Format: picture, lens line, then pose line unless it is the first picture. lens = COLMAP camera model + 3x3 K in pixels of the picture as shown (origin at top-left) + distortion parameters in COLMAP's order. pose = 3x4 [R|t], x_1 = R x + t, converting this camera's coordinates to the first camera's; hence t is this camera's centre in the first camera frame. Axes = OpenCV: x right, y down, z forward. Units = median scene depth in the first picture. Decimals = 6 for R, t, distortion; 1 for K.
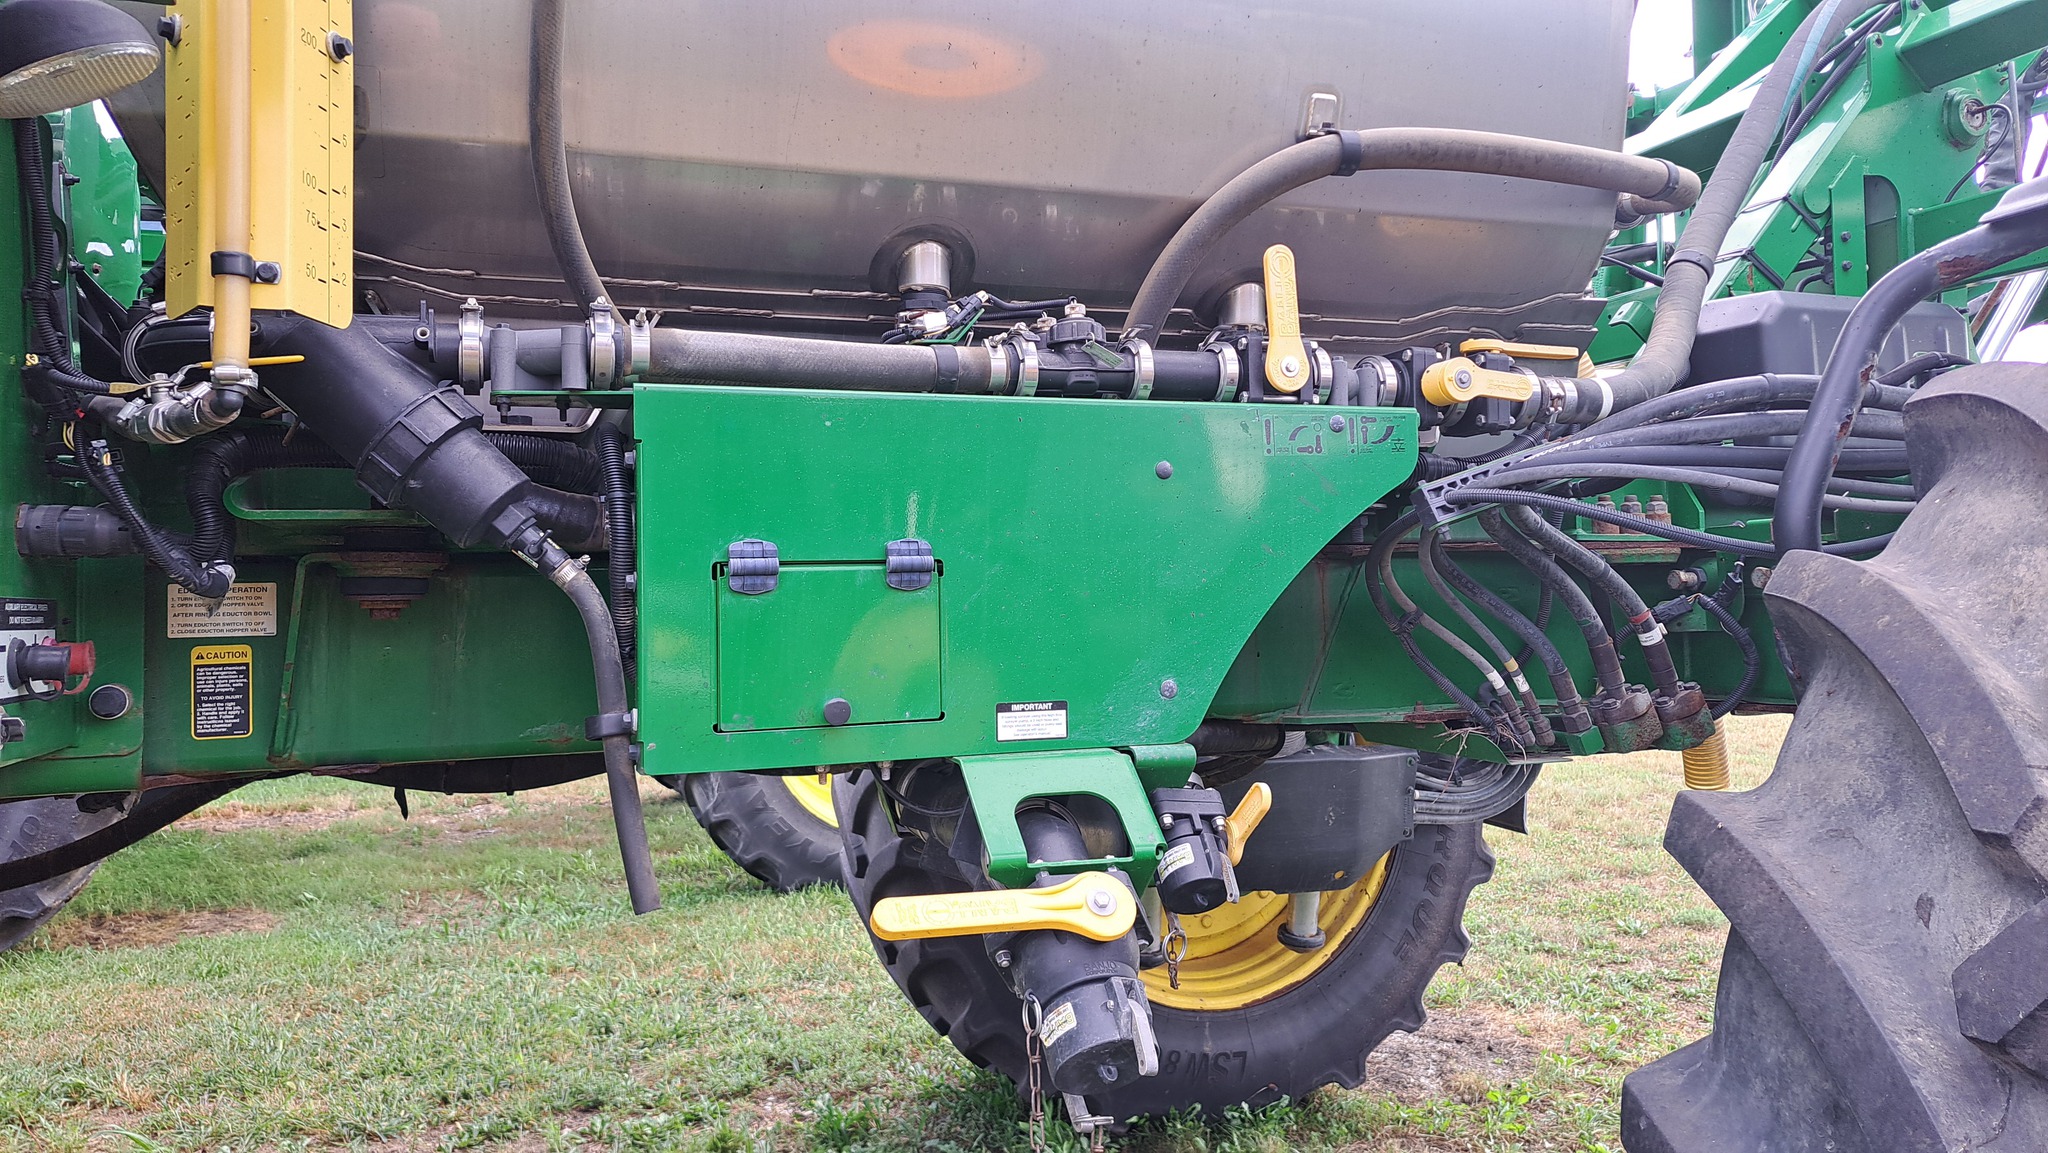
lens RADIAL K [[1427.2, 0, 1033.8], [0, 1427.2, 558.3], [0, 0, 1]] dist [0.125417, -0.167365]
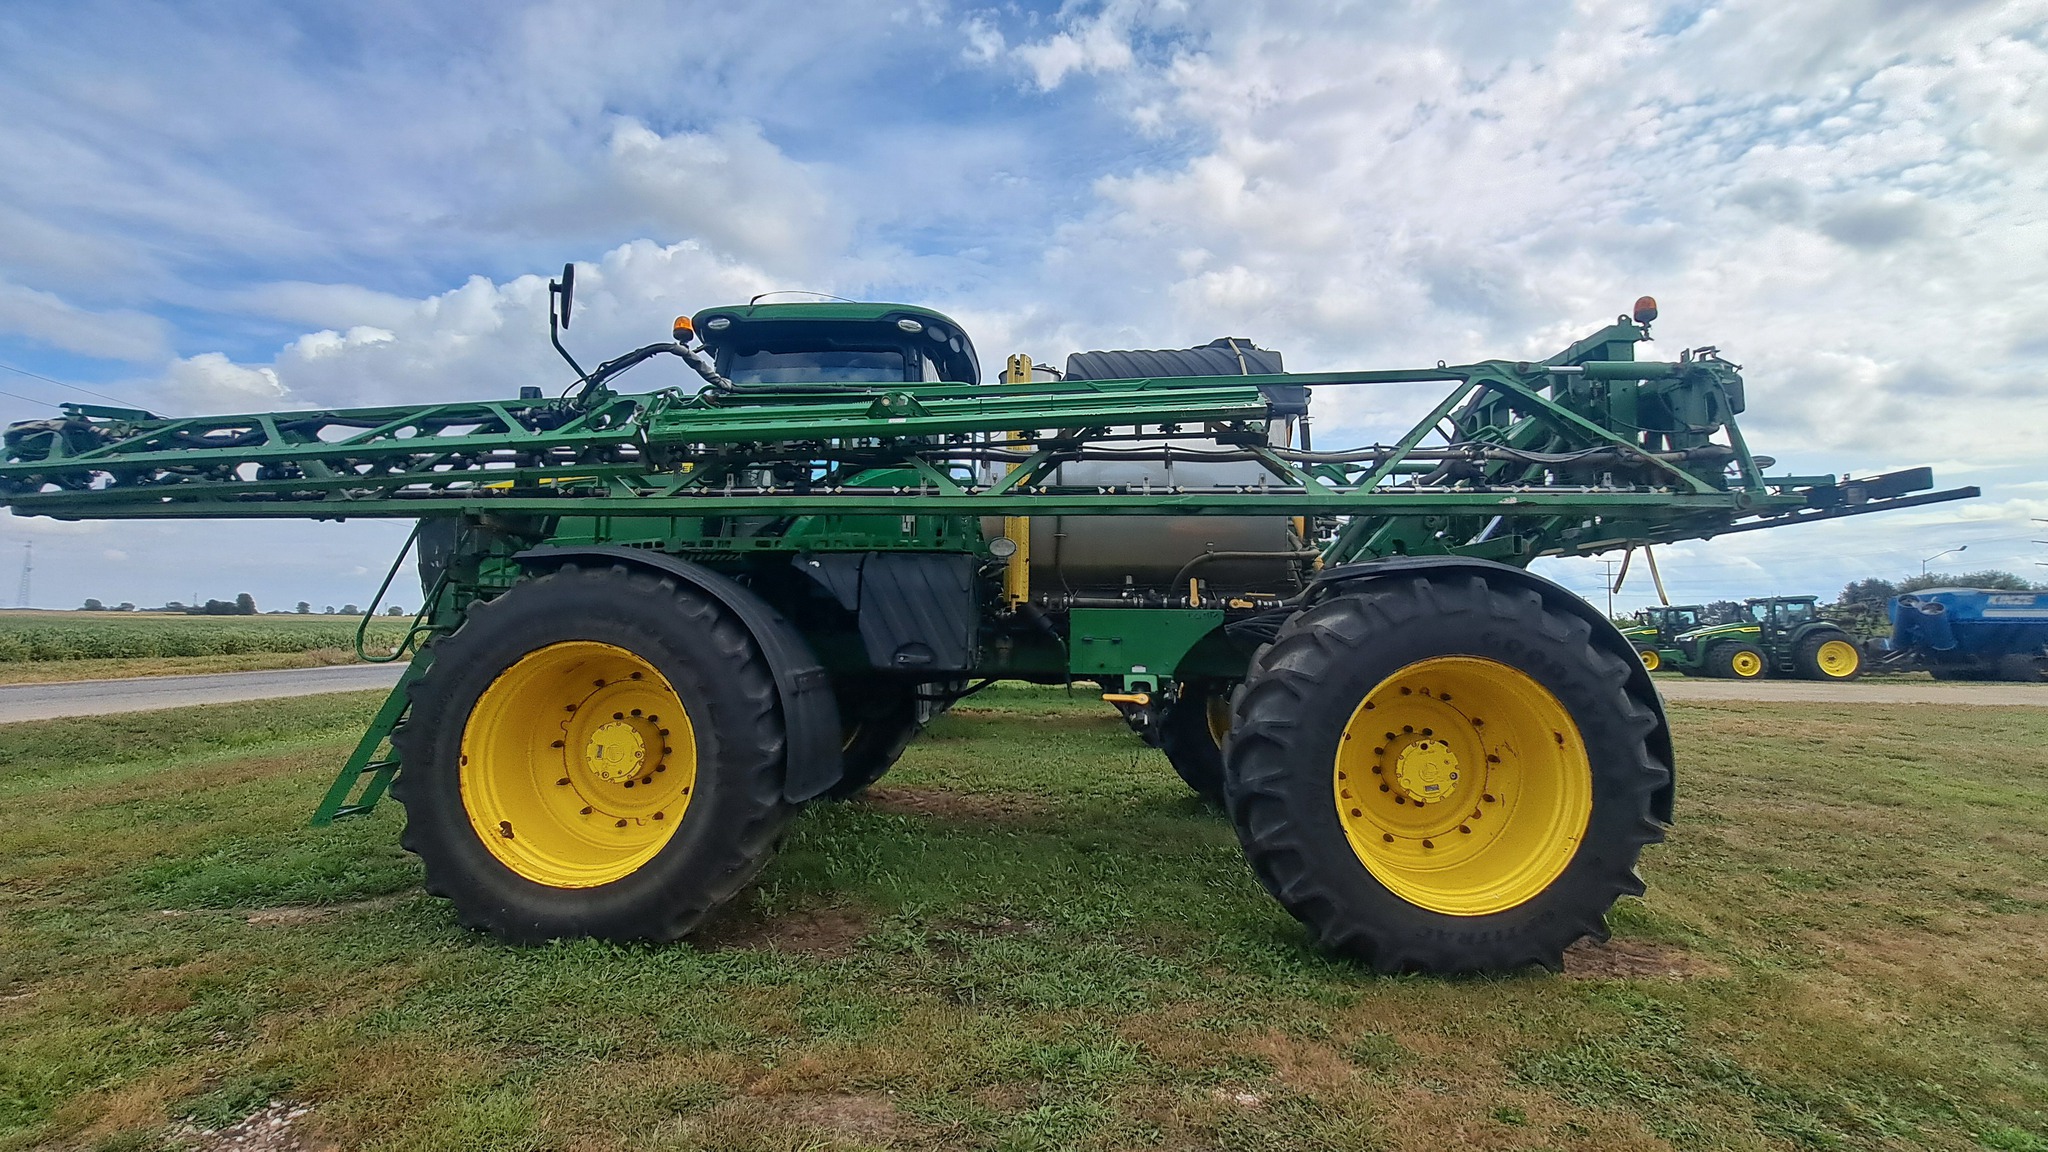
lens RADIAL K [[1427.2, 0, 1033.8], [0, 1427.2, 557.8], [0, 0, 1]] dist [0.125417, -0.167365]
pose [[0.925184, 0.003615, -0.379502, 1.682448], [-0.014218, 0.999583, -0.025140, -0.165299], [0.379253, 0.028655, 0.924849, -4.173259]]
